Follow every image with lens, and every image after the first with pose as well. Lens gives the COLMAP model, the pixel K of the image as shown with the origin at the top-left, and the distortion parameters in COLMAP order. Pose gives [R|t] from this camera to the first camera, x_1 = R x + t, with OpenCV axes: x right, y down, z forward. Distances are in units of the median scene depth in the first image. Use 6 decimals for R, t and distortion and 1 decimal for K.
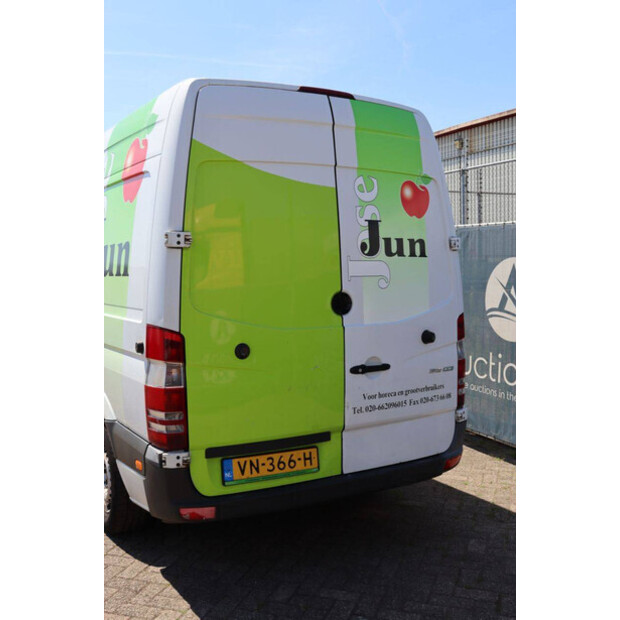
lens RADIAL K [[661.6, 0, 303.8], [0, 661.6, 313.9], [0, 0, 1]] dist [-0.018018, 0.000000]
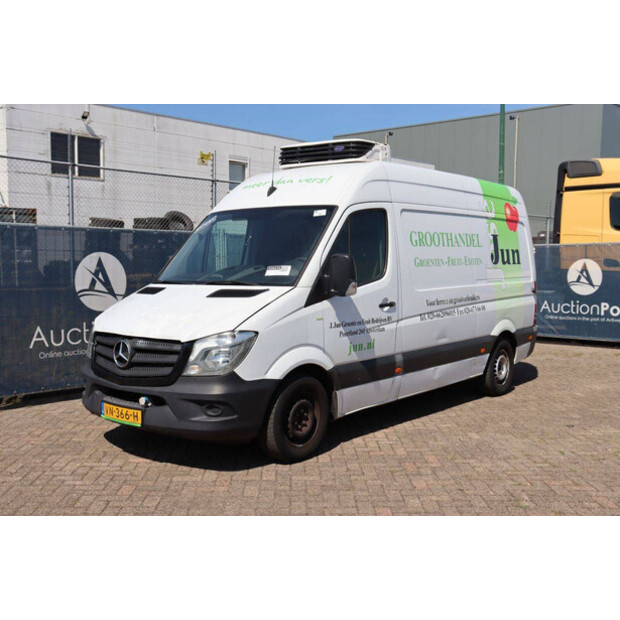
lens RADIAL K [[684.0, 0, 309.2], [0, 684.0, 310.0], [0, 0, 1]] dist [-0.001979, 0.000000]
pose [[-0.354008, -0.056035, 0.933562, -2.260018], [0.071450, 0.993666, 0.086737, -0.157844], [-0.932509, 0.097409, -0.347762, 2.535930]]
